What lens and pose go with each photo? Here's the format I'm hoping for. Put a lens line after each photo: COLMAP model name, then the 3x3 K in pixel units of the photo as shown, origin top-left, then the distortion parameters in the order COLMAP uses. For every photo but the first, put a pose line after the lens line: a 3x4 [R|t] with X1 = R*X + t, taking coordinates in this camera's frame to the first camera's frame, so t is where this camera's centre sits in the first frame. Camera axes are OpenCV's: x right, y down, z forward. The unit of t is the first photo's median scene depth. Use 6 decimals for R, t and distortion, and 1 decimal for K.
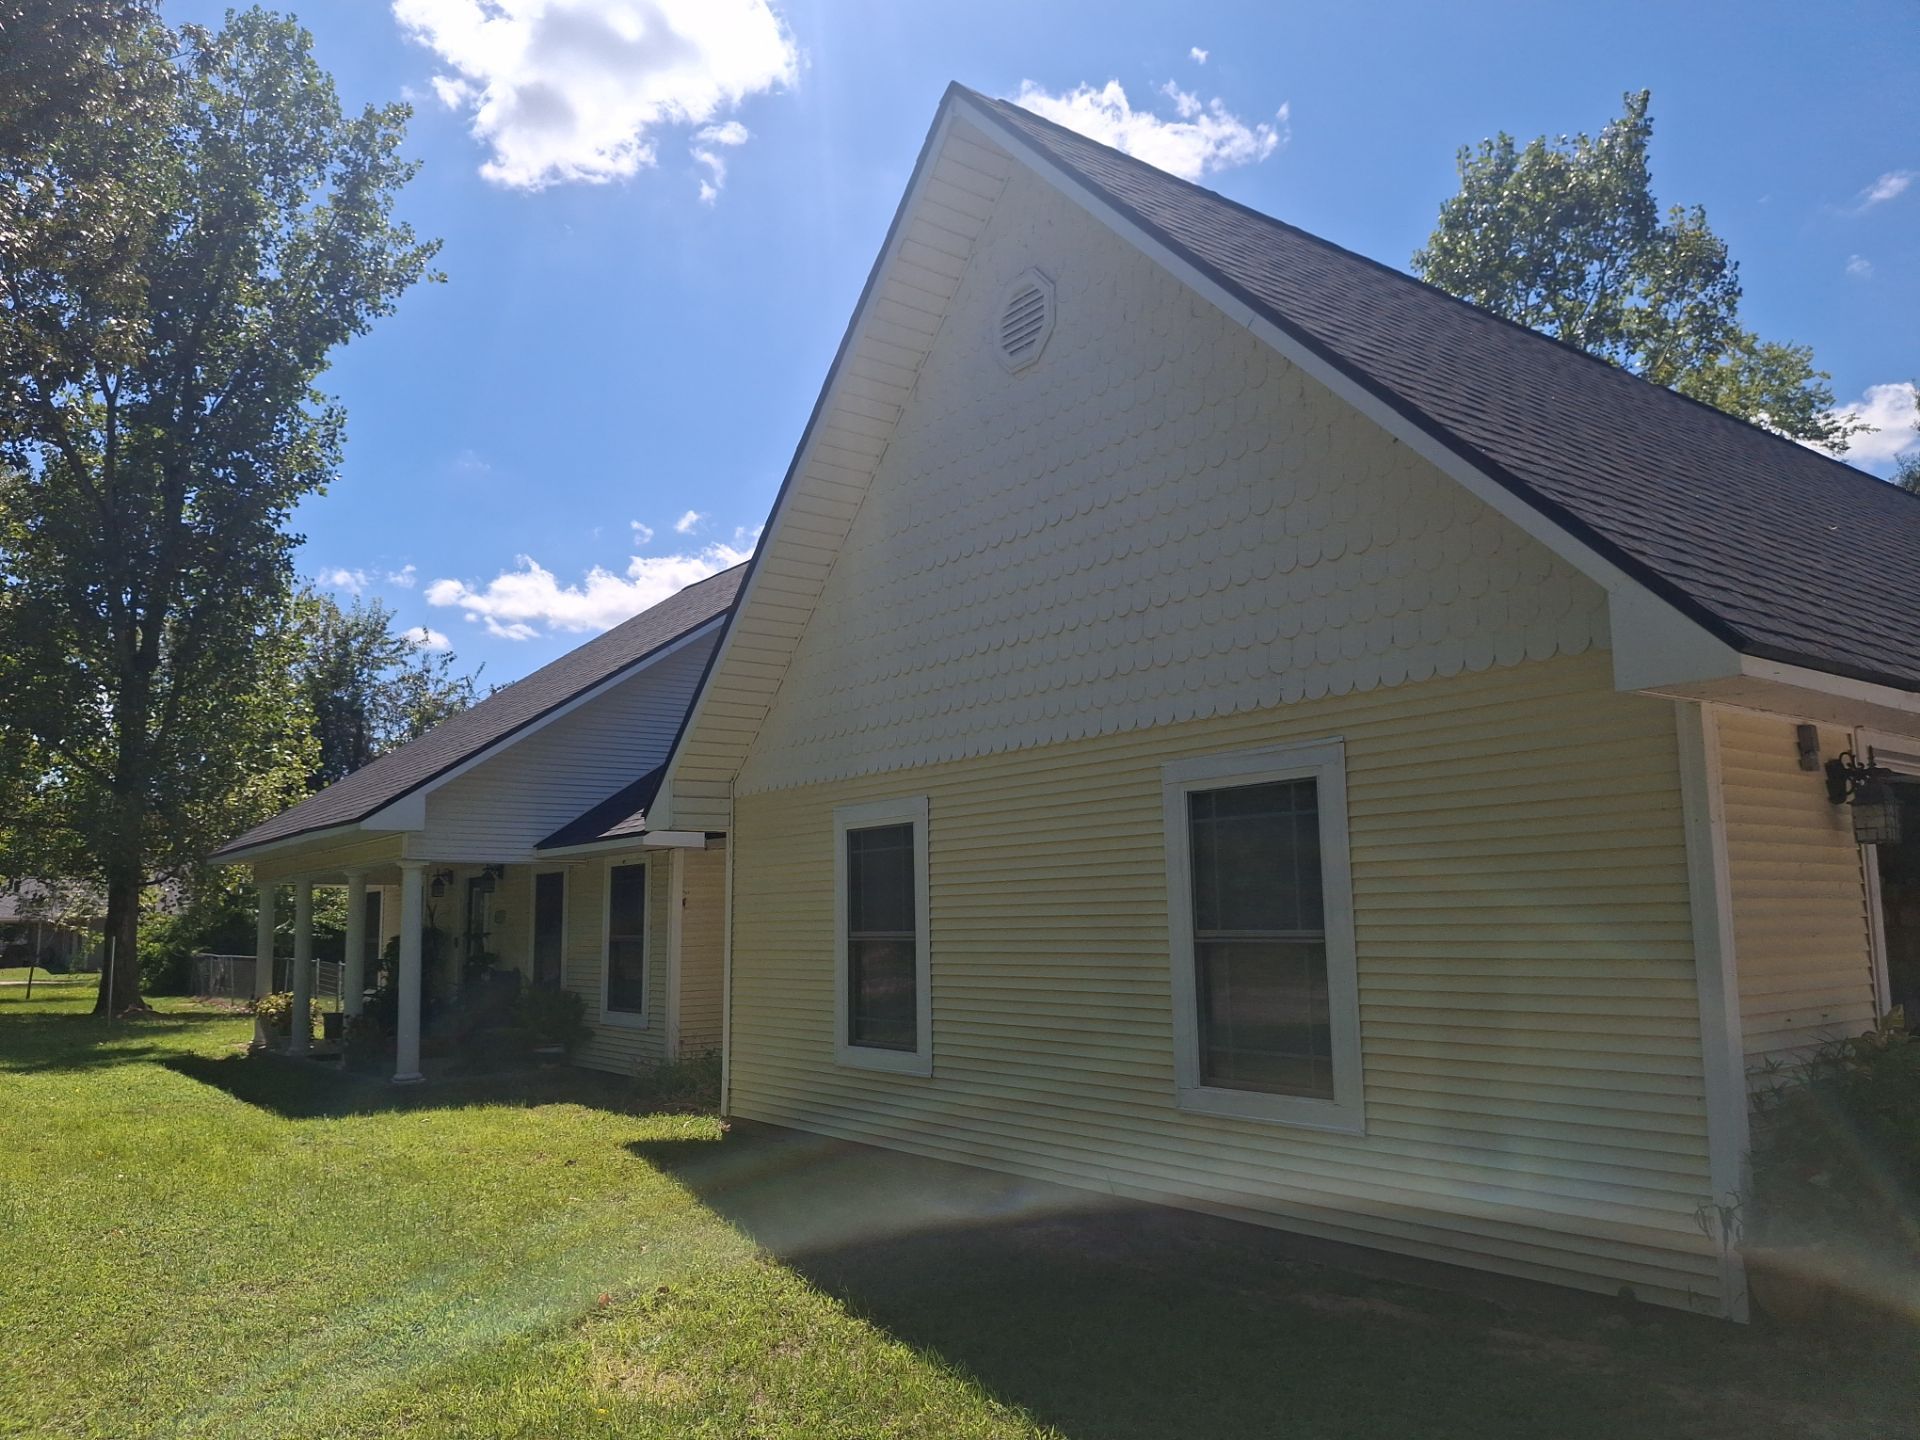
lens RADIAL K [[1539.5, 0, 960.0], [0, 1539.5, 720.0], [0, 0, 1]] dist [-0.120262, -0.001247]
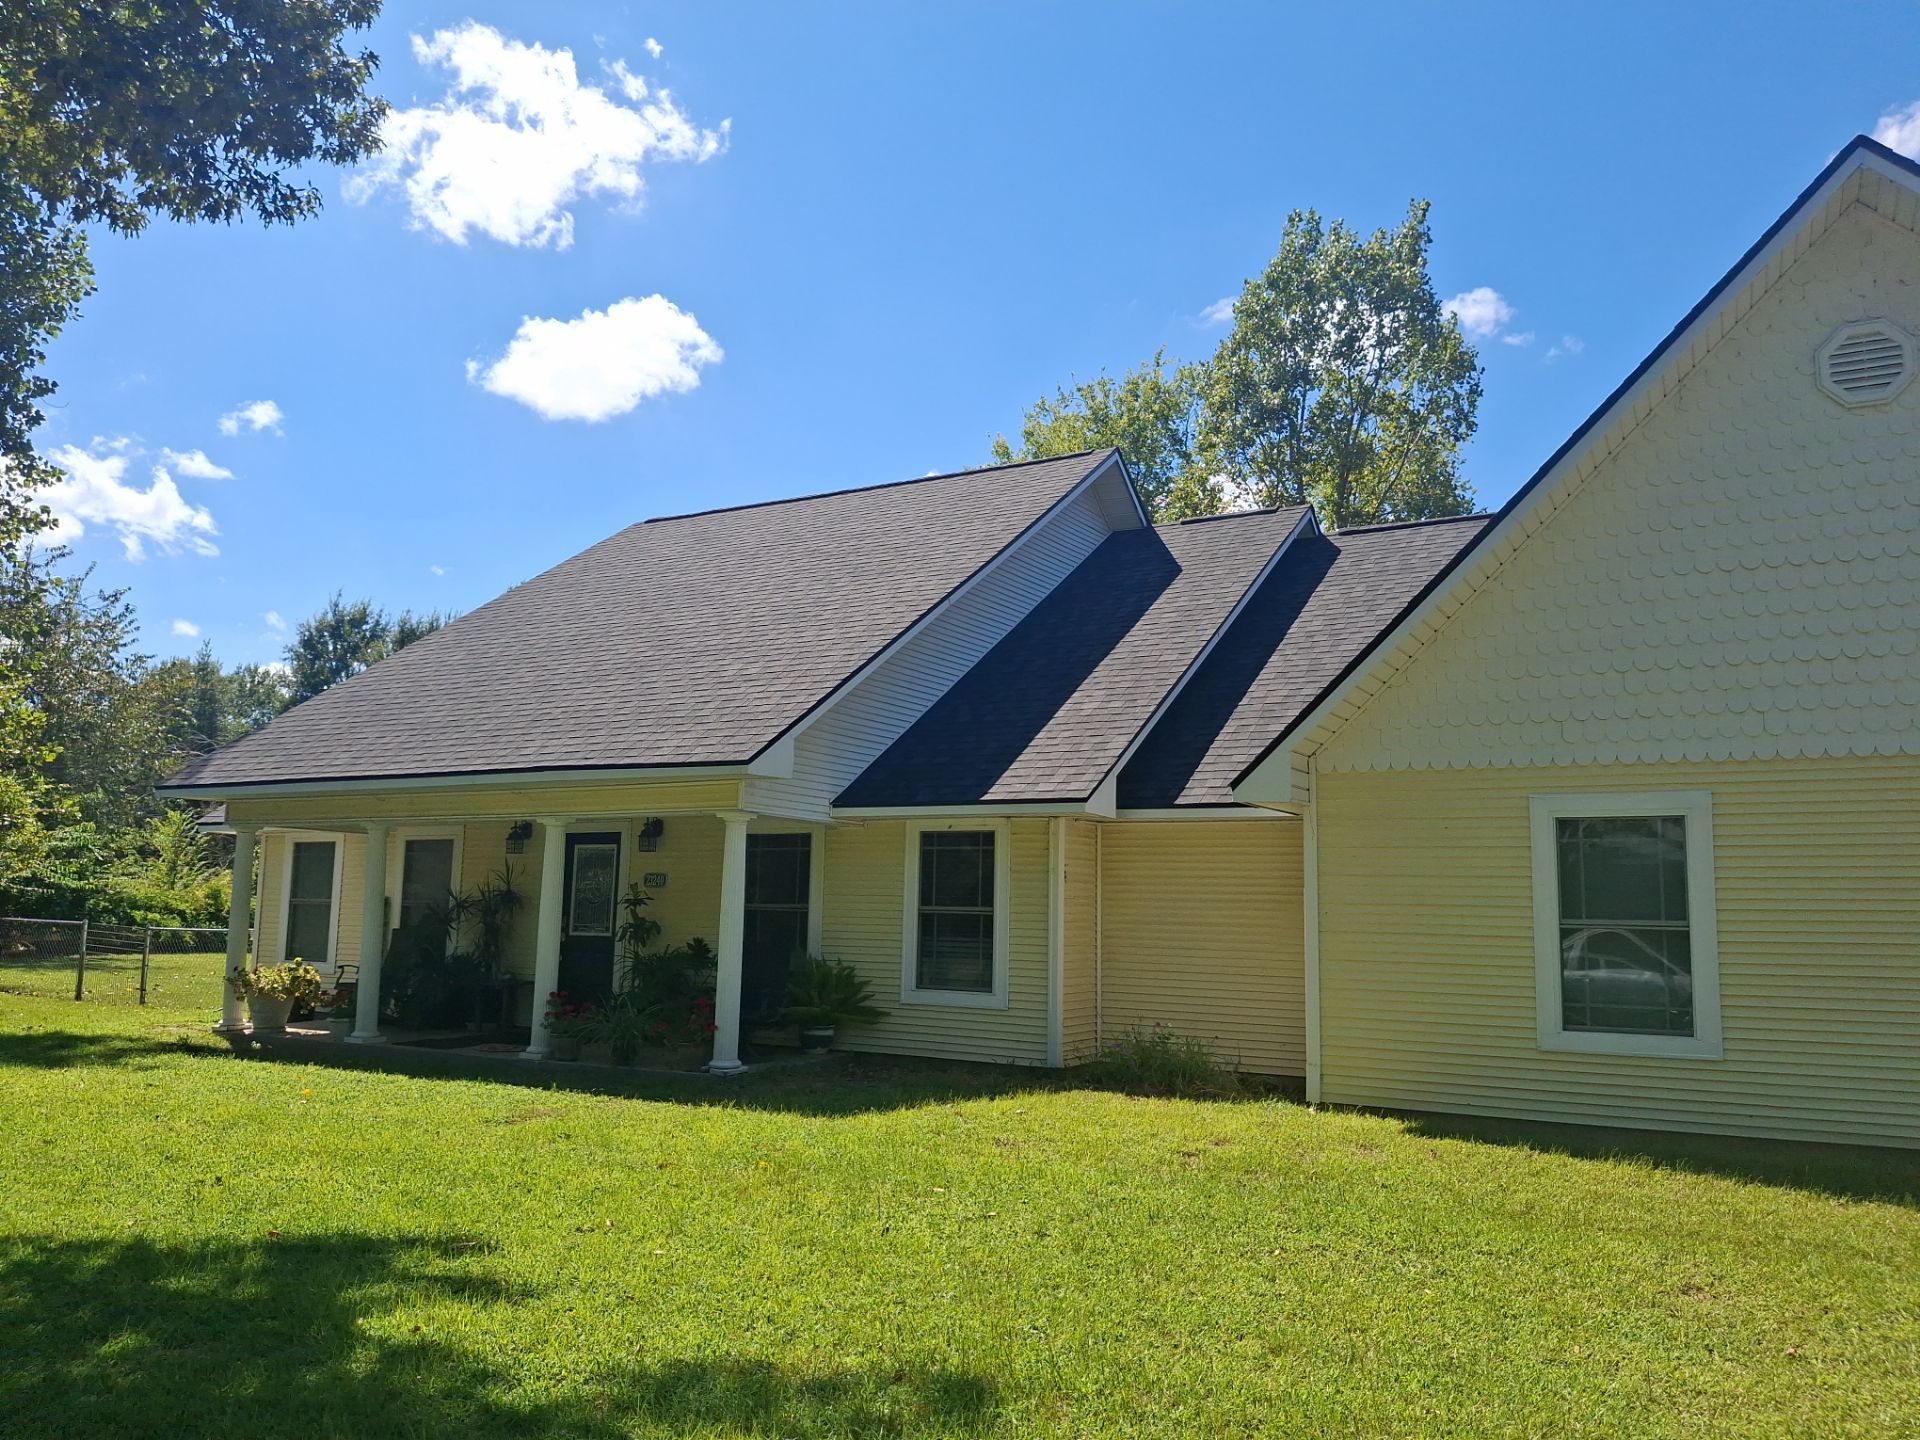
lens RADIAL K [[1459.5, 0, 960.0], [0, 1459.5, 720.0], [0, 0, 1]] dist [-0.030213, -0.004450]
pose [[0.909421, 0.087375, 0.406594, -0.558751], [-0.091388, 0.995769, -0.009578, 0.035720], [-0.405710, -0.028447, 0.913559, 0.192776]]
